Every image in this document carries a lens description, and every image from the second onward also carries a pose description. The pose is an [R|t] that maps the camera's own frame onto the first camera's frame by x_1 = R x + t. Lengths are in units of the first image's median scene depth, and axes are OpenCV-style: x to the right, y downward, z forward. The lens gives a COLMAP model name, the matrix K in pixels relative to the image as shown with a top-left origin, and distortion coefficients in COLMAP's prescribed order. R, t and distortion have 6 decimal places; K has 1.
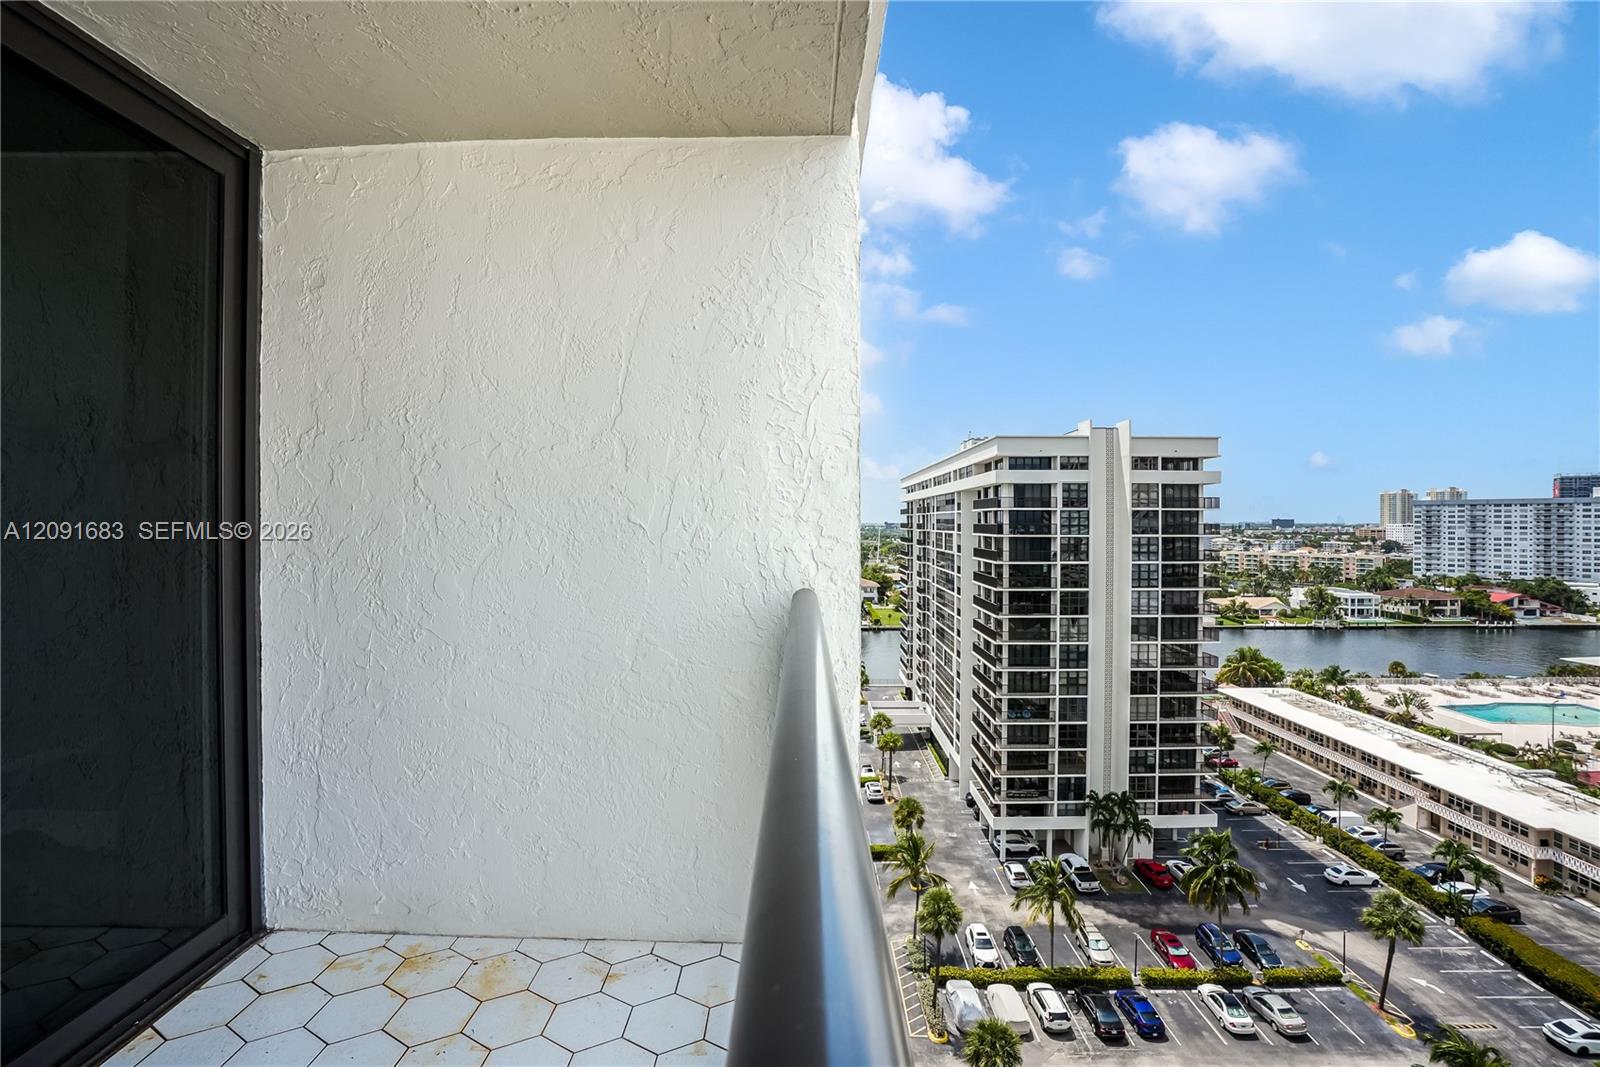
lens RADIAL K [[750.4, 0, 815.2], [0, 750.4, 519.3], [0, 0, 1]] dist [-0.070738, 0.029899]
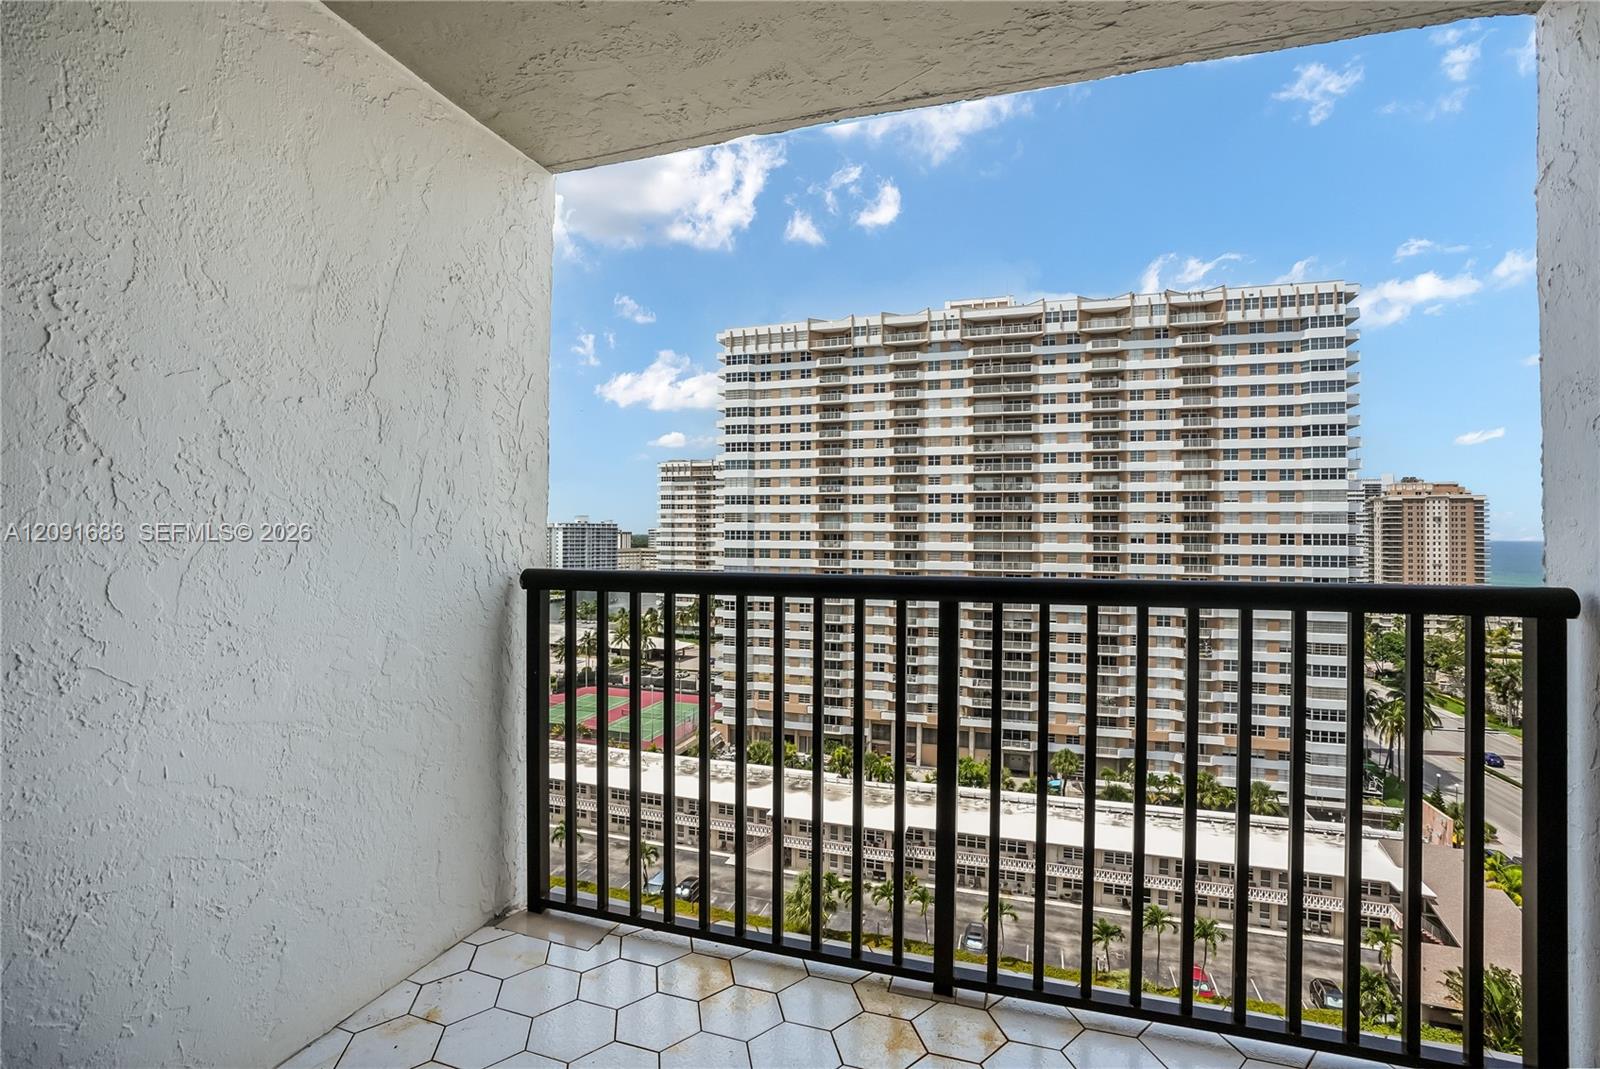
lens RADIAL K [[750.4, 0, 804.6], [0, 750.4, 517.9], [0, 0, 1]] dist [-0.070738, 0.029899]
pose [[0.294332, 0.023134, 0.955423, -0.914616], [-0.007812, 0.999732, -0.021800, 0.037359], [-0.955671, -0.001048, 0.294433, 0.284031]]
